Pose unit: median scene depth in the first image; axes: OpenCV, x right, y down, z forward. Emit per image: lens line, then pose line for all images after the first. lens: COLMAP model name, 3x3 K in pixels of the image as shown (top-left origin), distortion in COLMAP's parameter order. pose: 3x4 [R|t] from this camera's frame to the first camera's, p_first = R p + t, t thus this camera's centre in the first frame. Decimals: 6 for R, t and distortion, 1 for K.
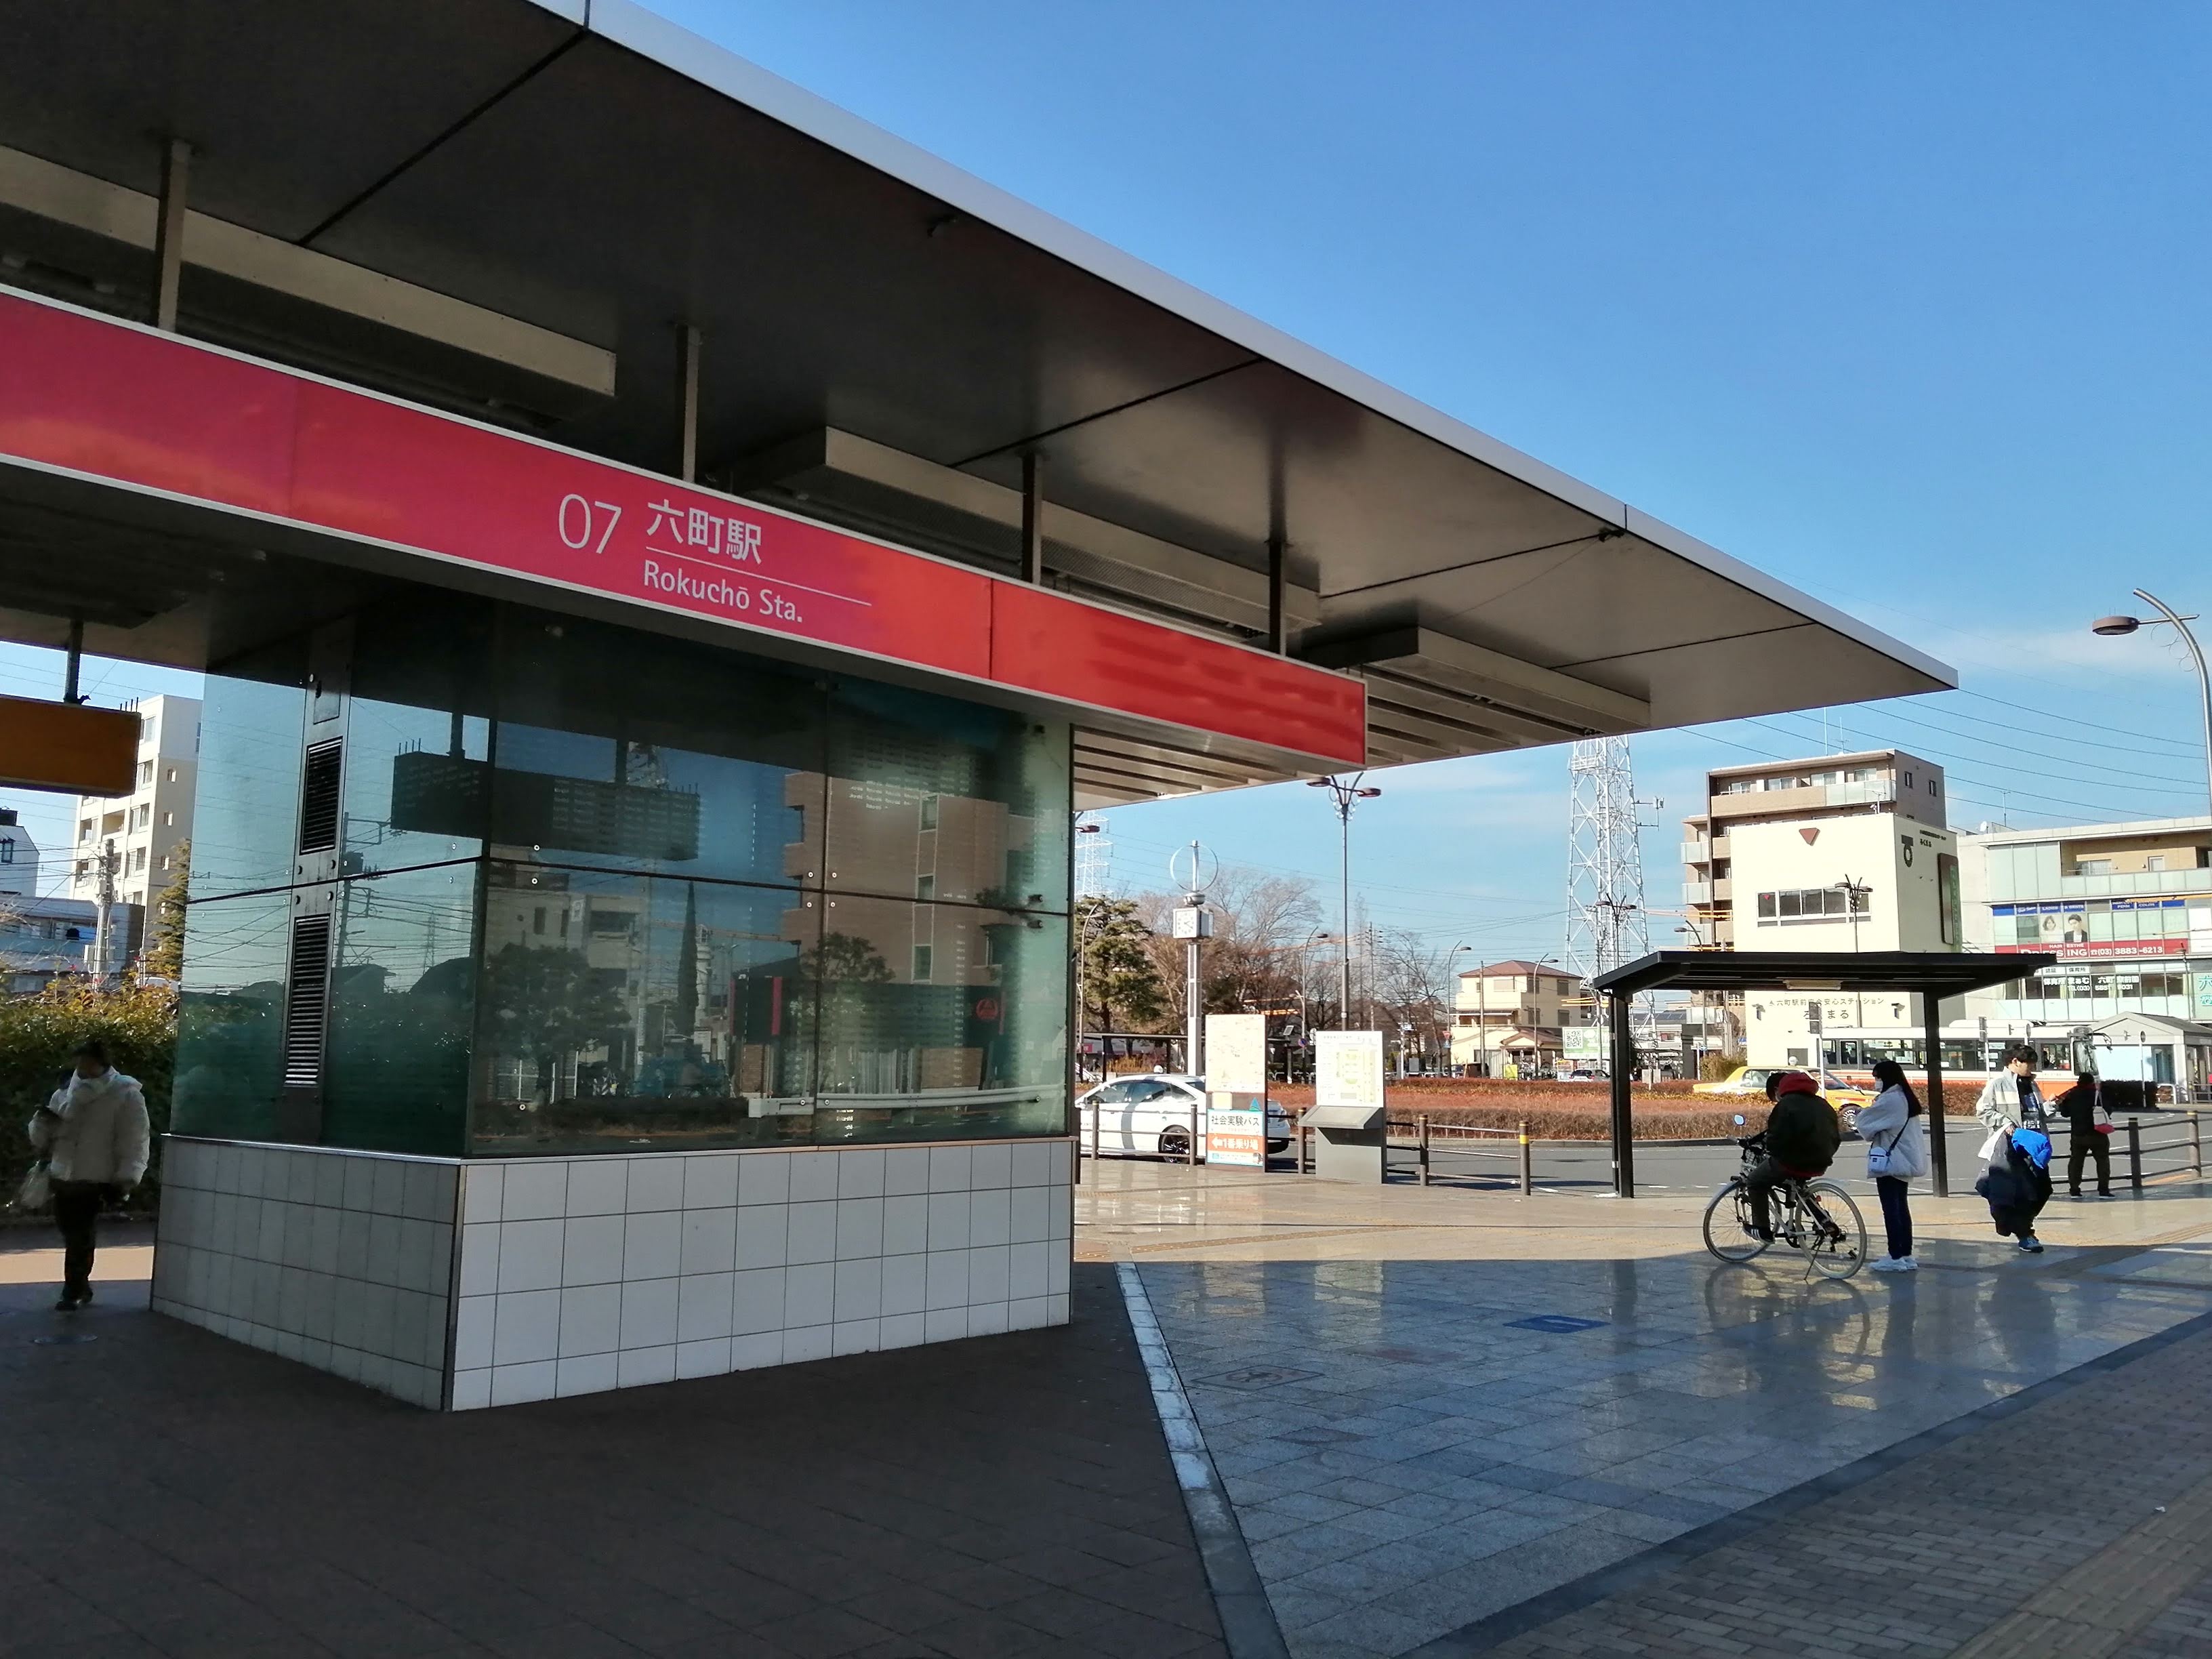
lens RADIAL K [[1737.5, 0, 1051.6], [0, 1737.5, 837.4], [0, 0, 1]] dist [-0.006744, -0.041328]
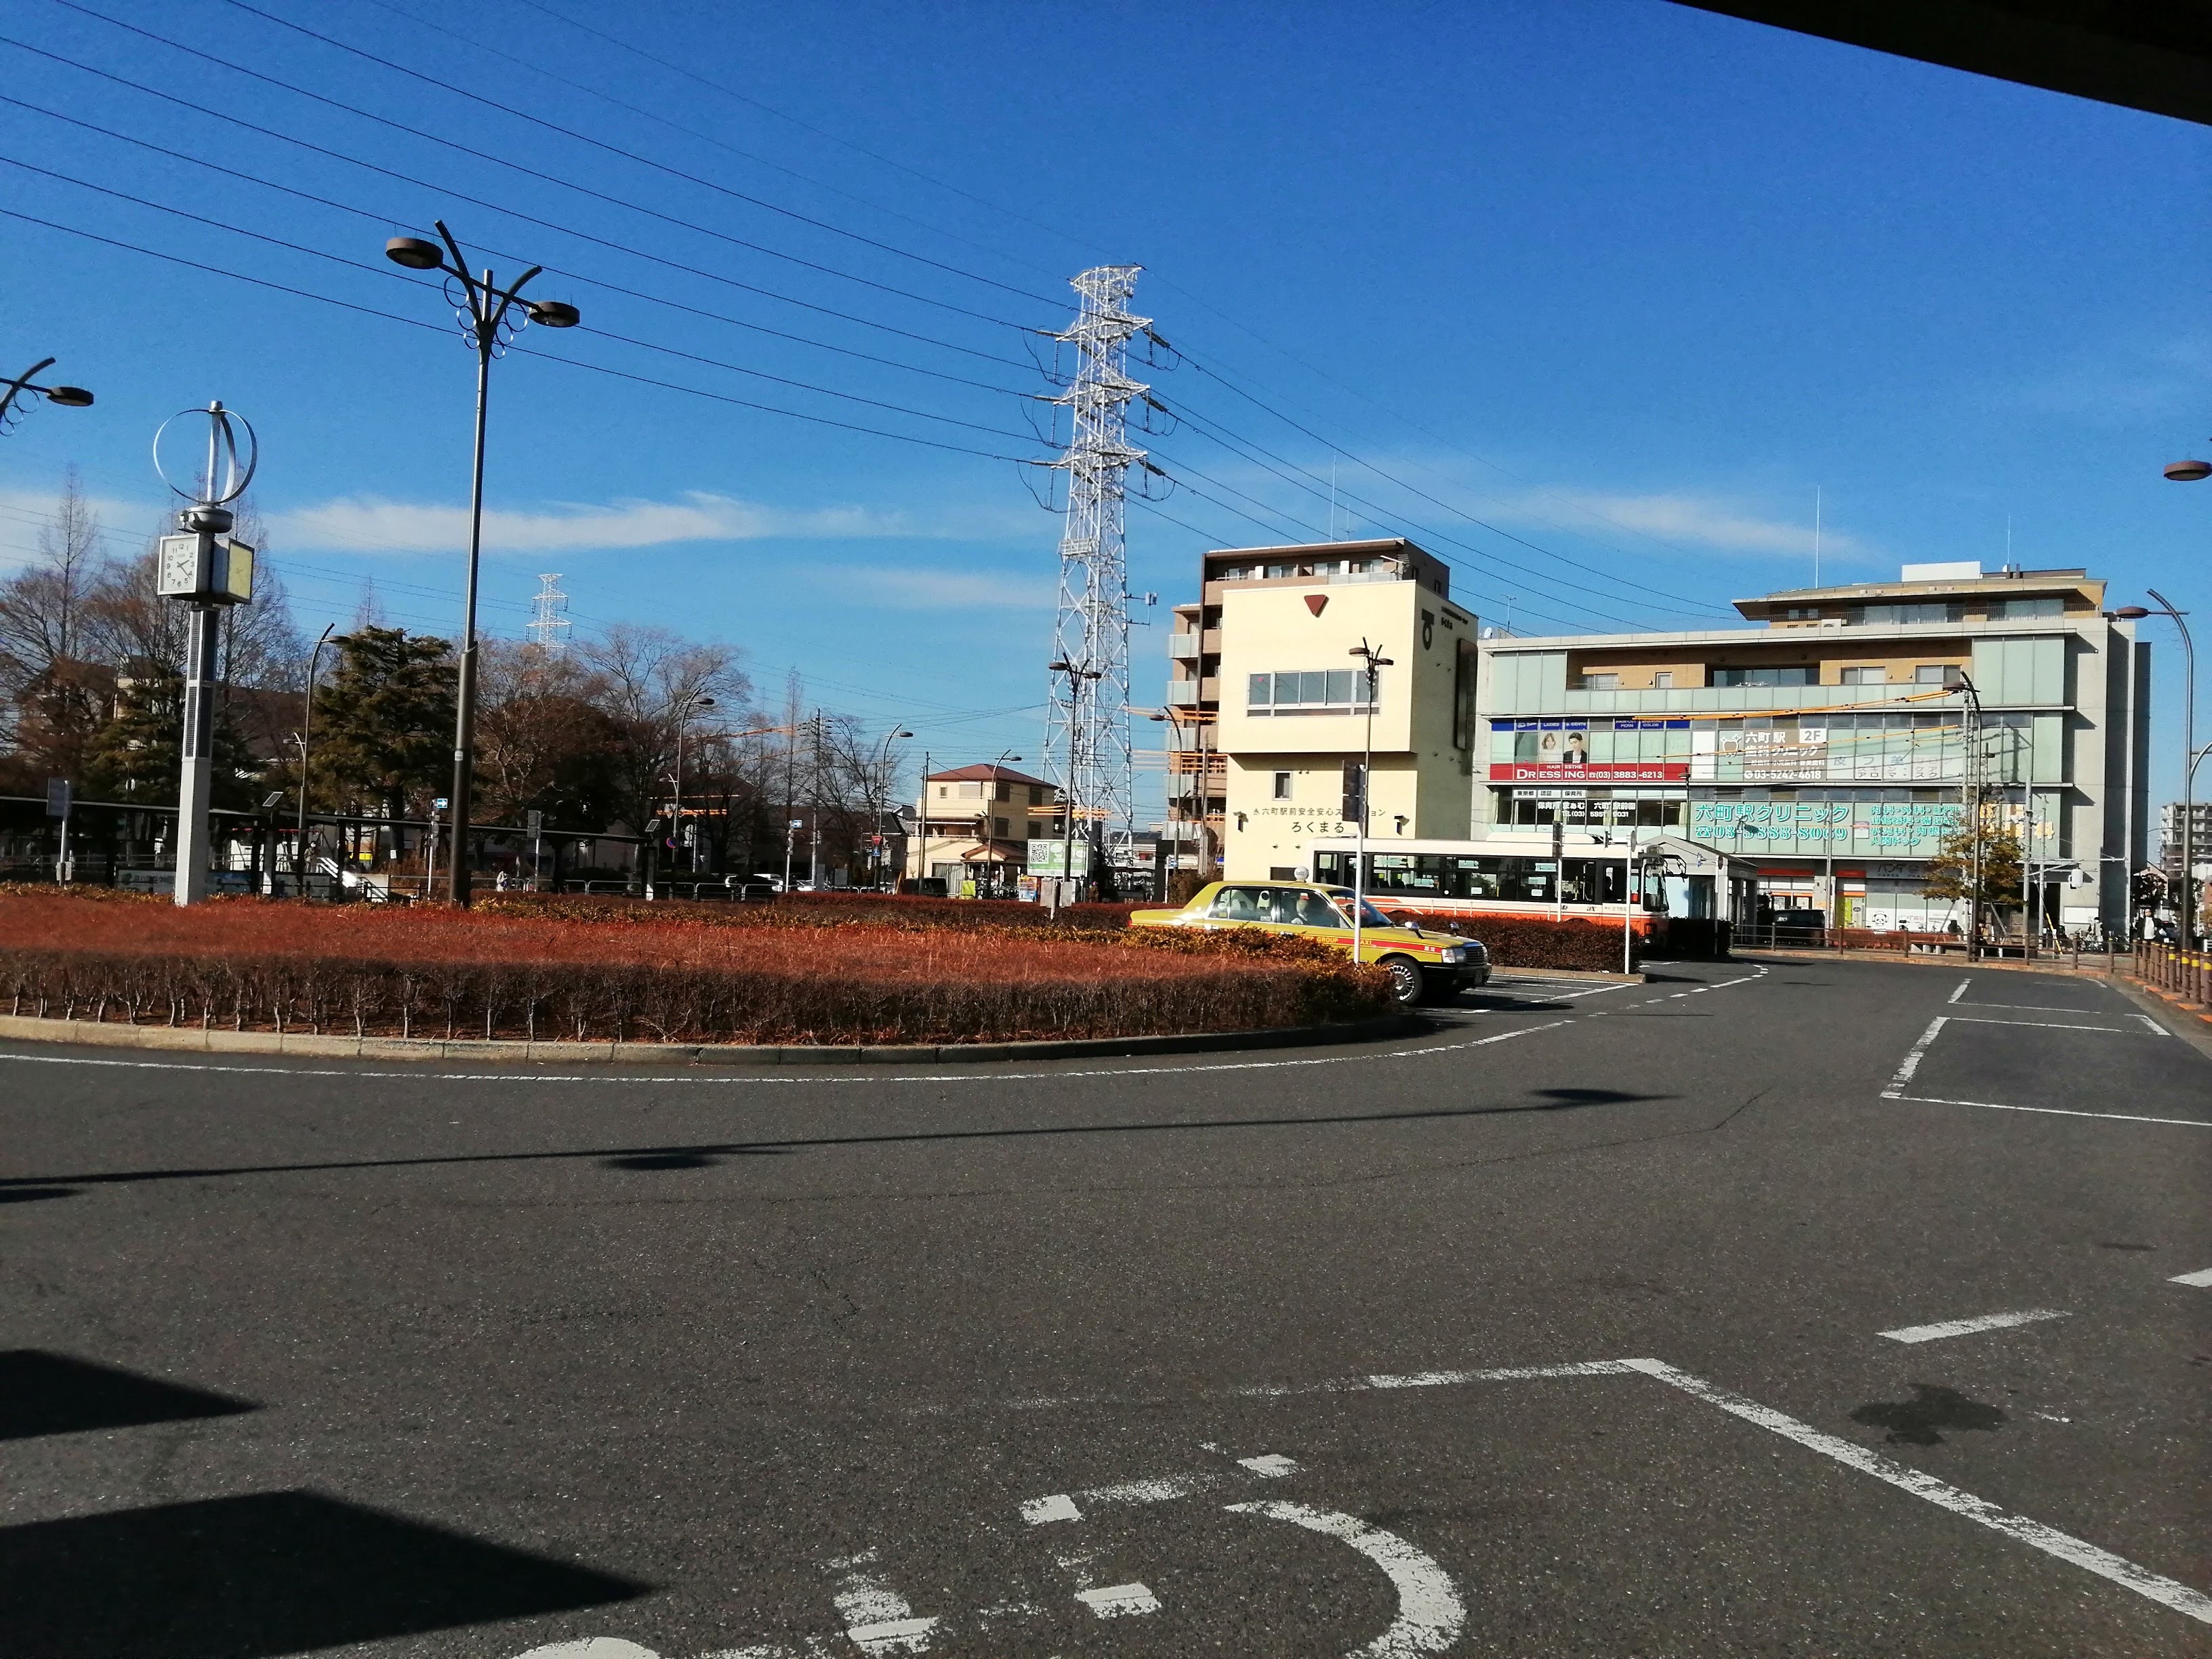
lens RADIAL K [[1677.2, 0, 1106.0], [0, 1677.2, 829.5], [0, 0, 1]] dist [-0.002107, -0.002227]
pose [[0.952218, 0.035502, 0.303347, 0.094289], [-0.065648, 0.993797, 0.089764, 0.032419], [-0.298279, -0.105389, 0.948643, 0.234542]]
